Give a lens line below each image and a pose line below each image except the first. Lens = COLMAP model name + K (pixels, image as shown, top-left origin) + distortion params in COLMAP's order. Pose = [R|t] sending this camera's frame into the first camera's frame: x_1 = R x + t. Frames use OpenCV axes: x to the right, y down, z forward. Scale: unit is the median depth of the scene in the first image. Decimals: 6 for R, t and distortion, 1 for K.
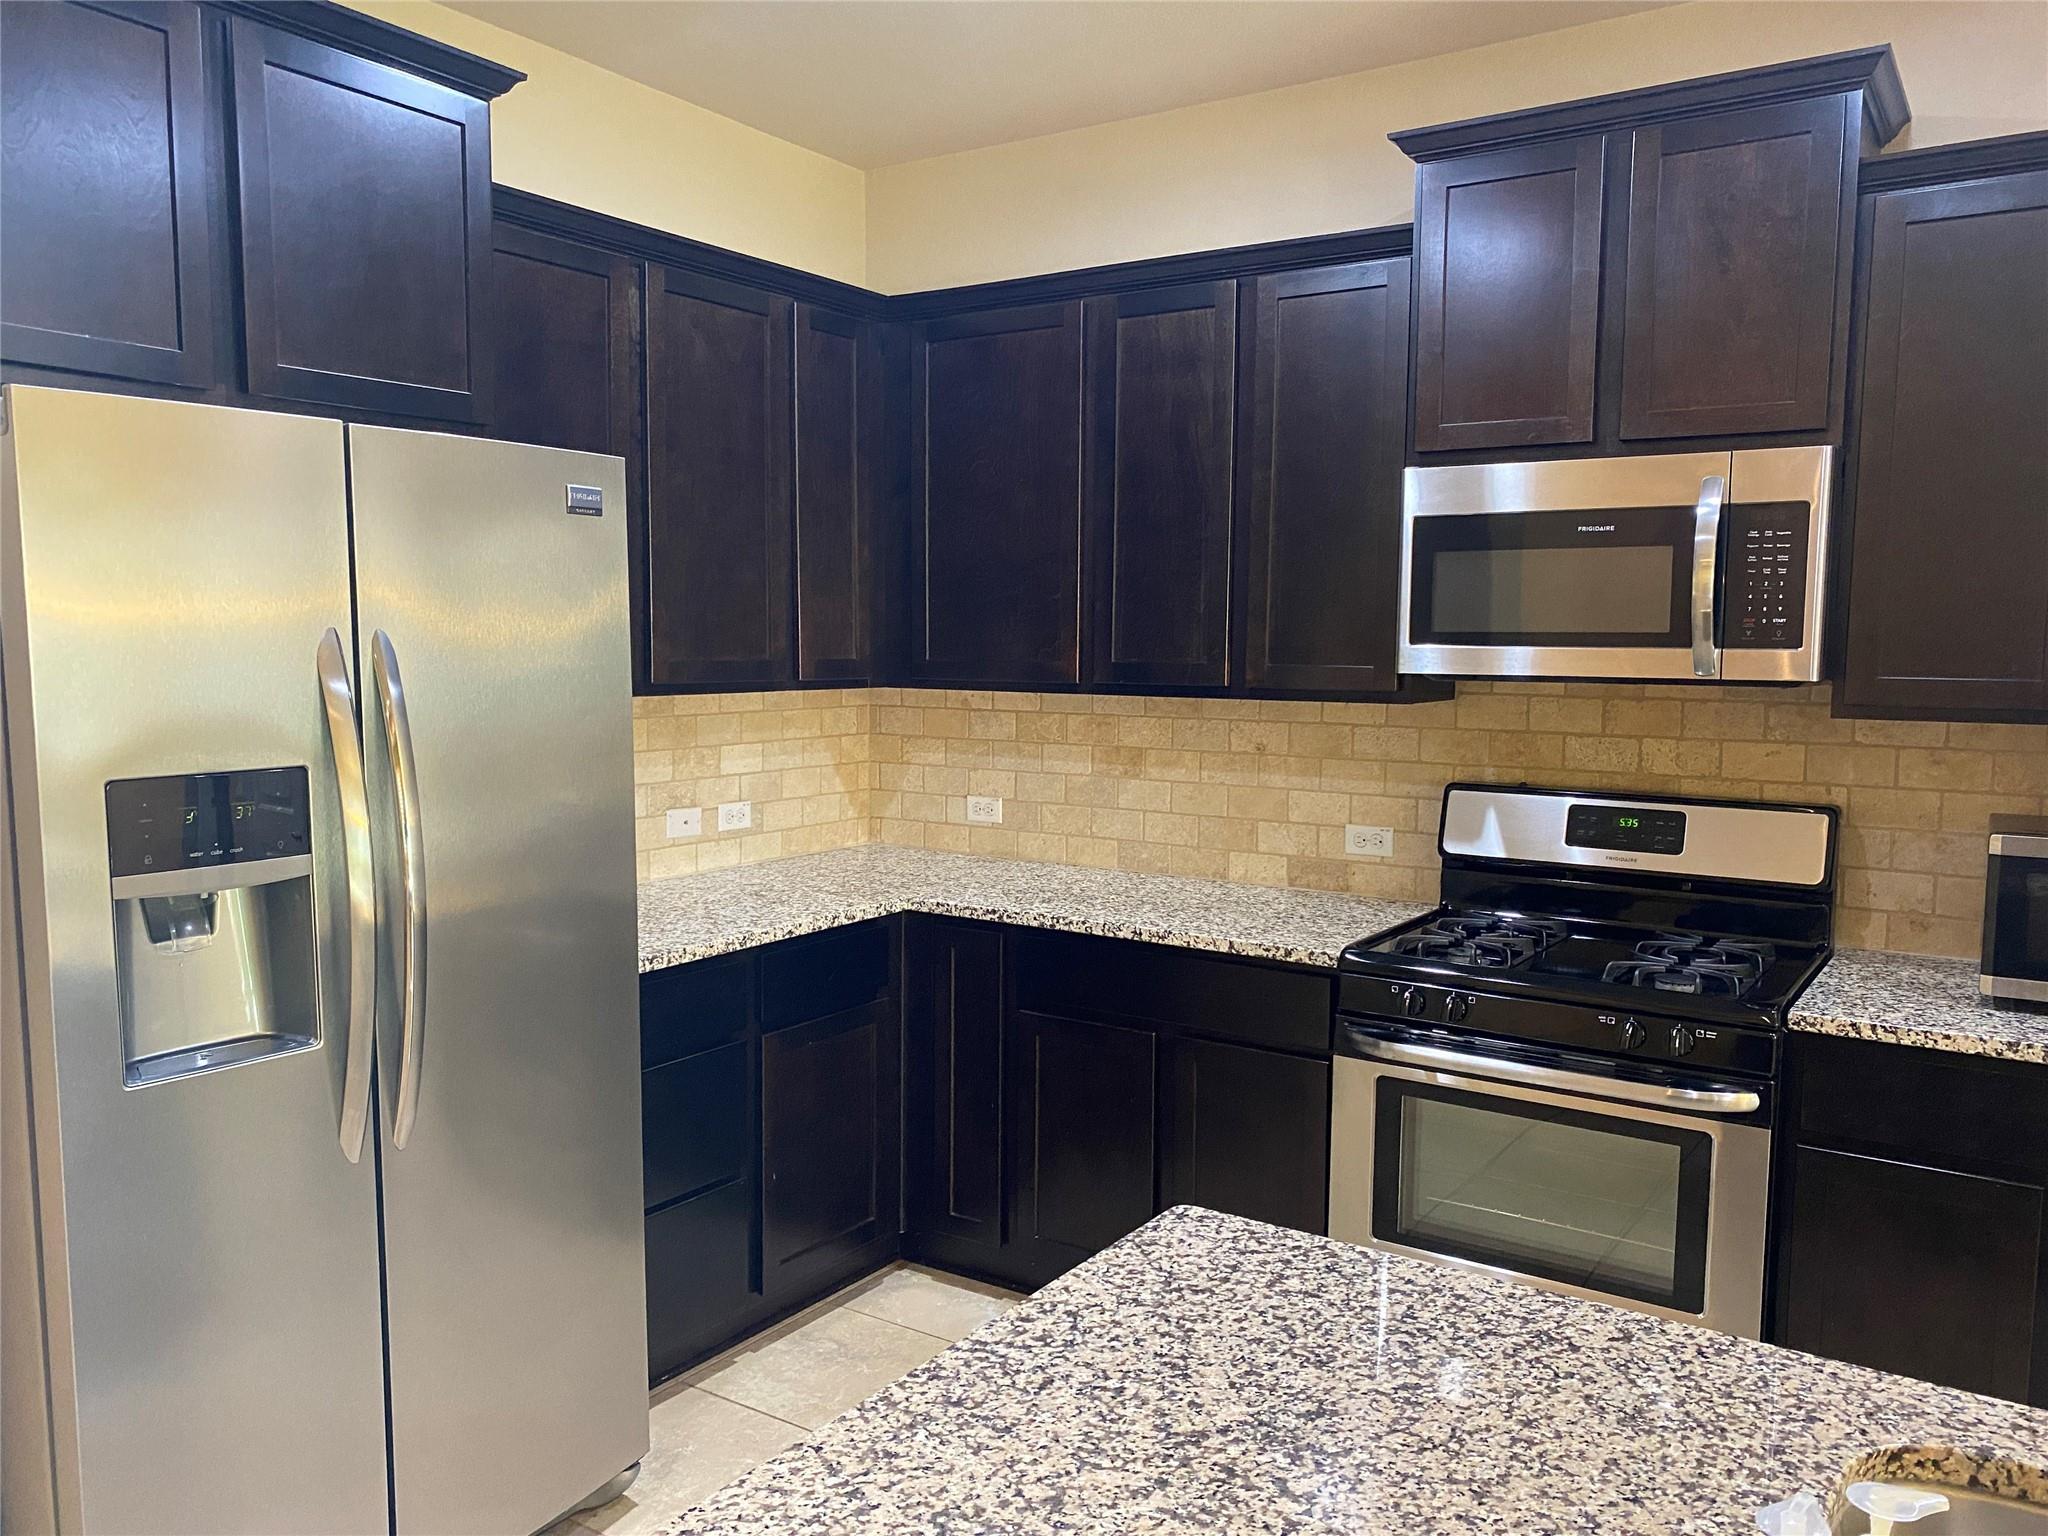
lens RADIAL K [[1547.6, 0, 1024.0], [0, 1547.6, 768.0], [0, 0, 1]] dist [0.026295, -0.002875]
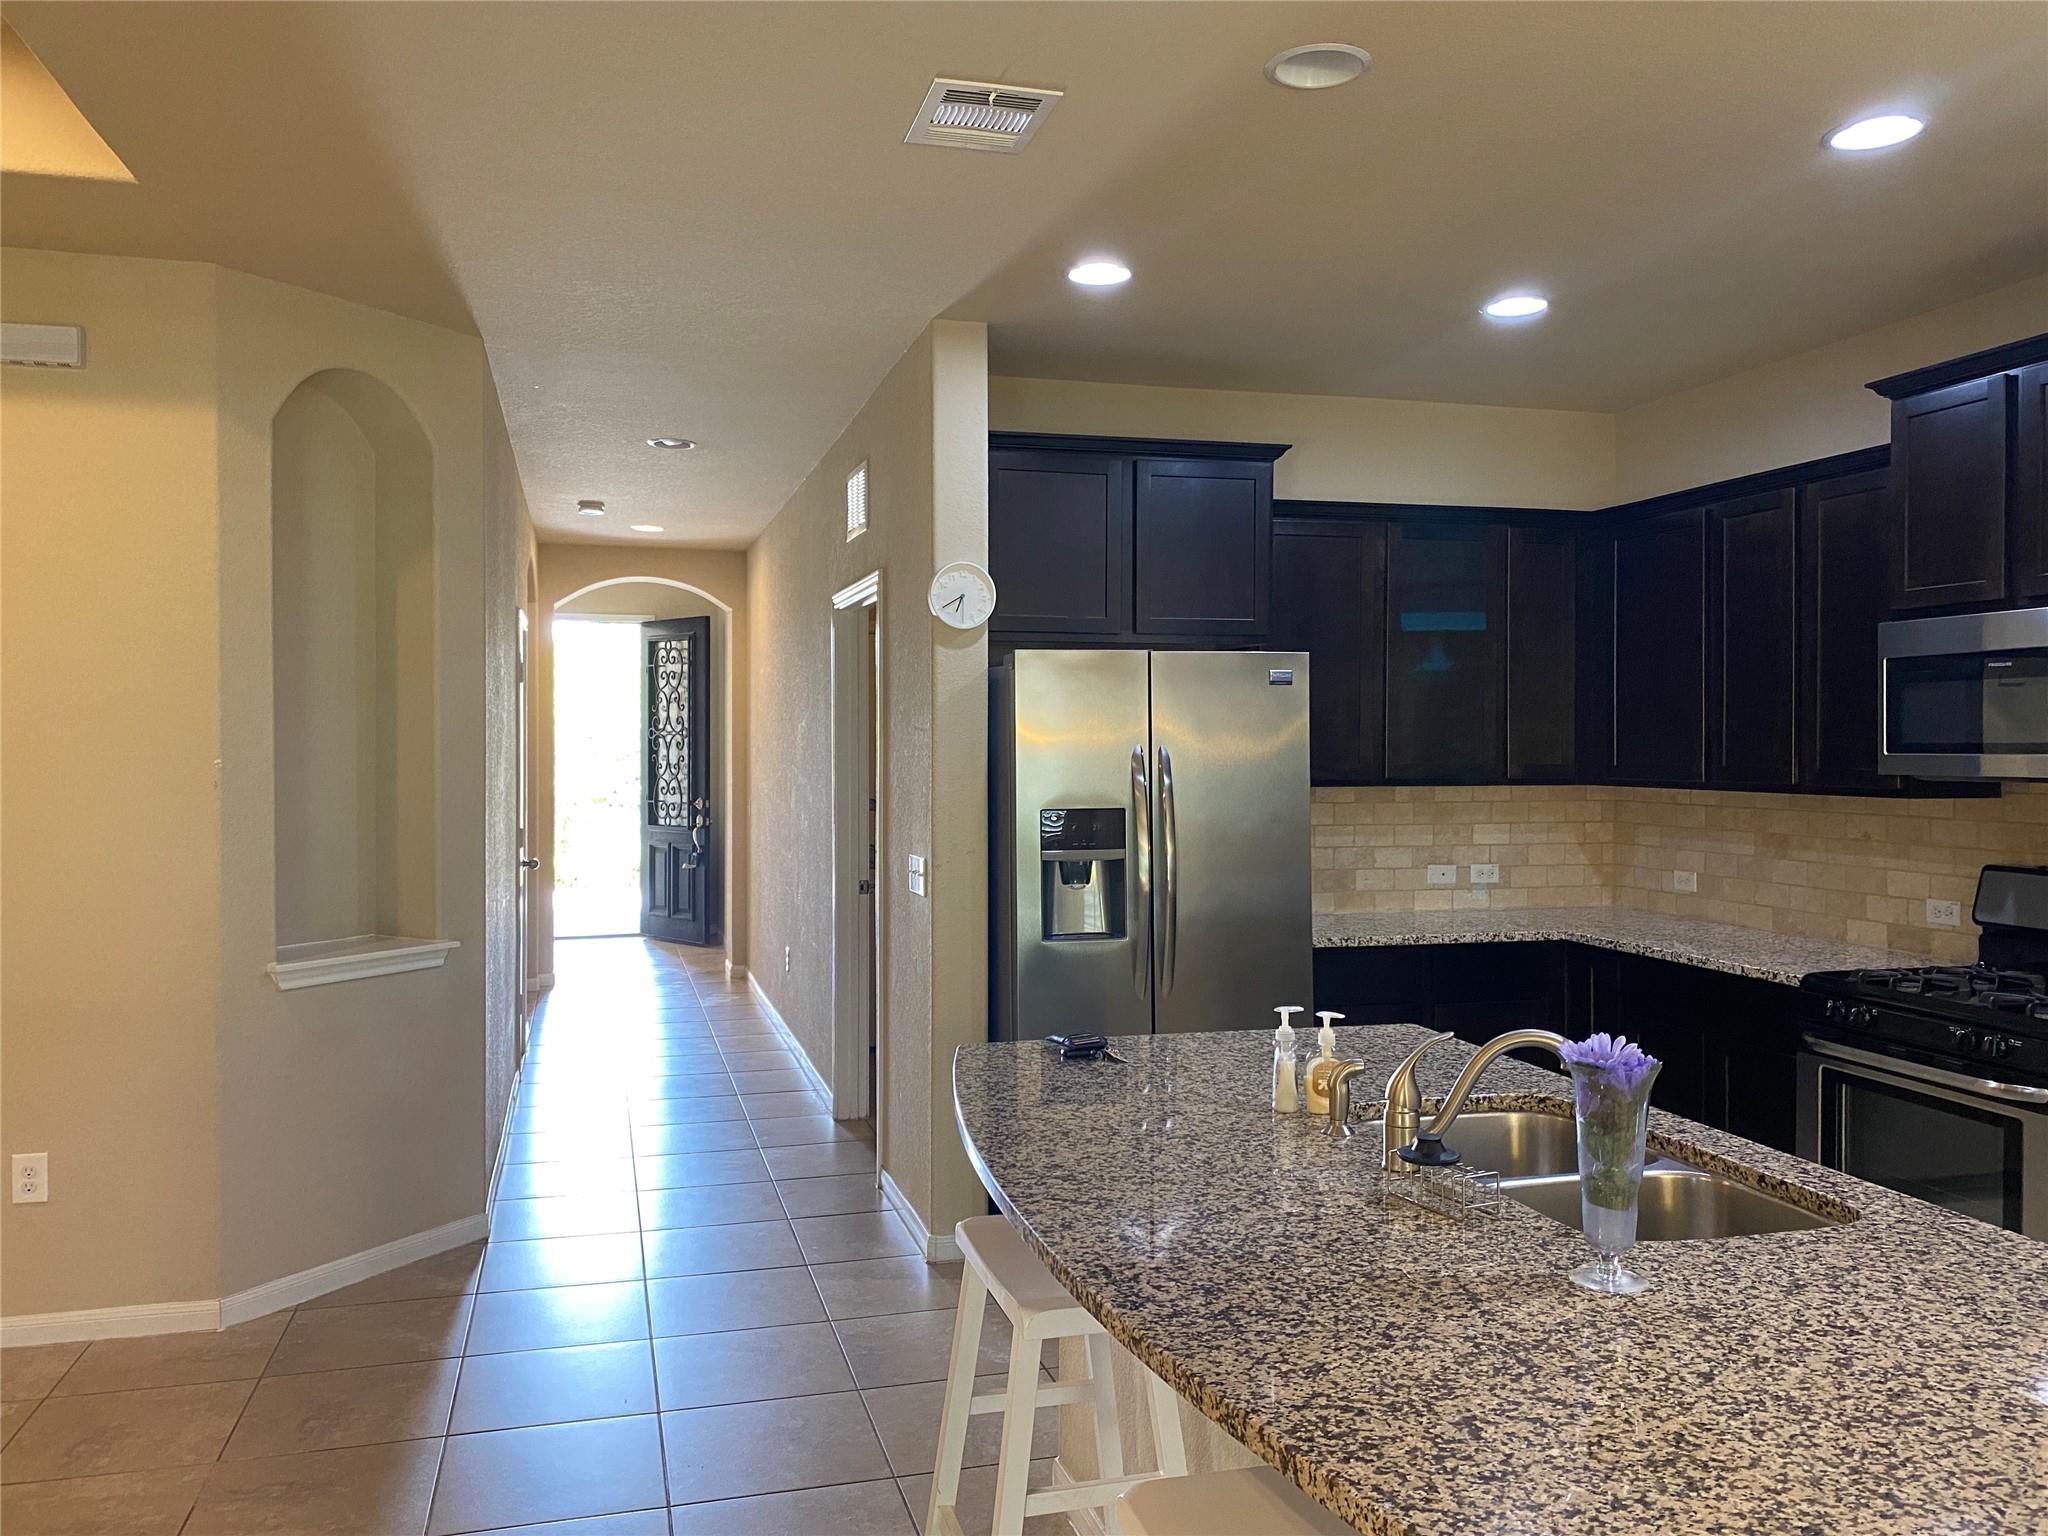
lens RADIAL K [[1610.4, 0, 1024.0], [0, 1610.4, 768.0], [0, 0, 1]] dist [0.006125, -0.000365]
pose [[0.756434, 0.004116, -0.654057, 0.489190], [-0.052278, 0.997161, -0.054185, 0.038513], [0.651977, 0.075180, 0.754502, -0.432147]]
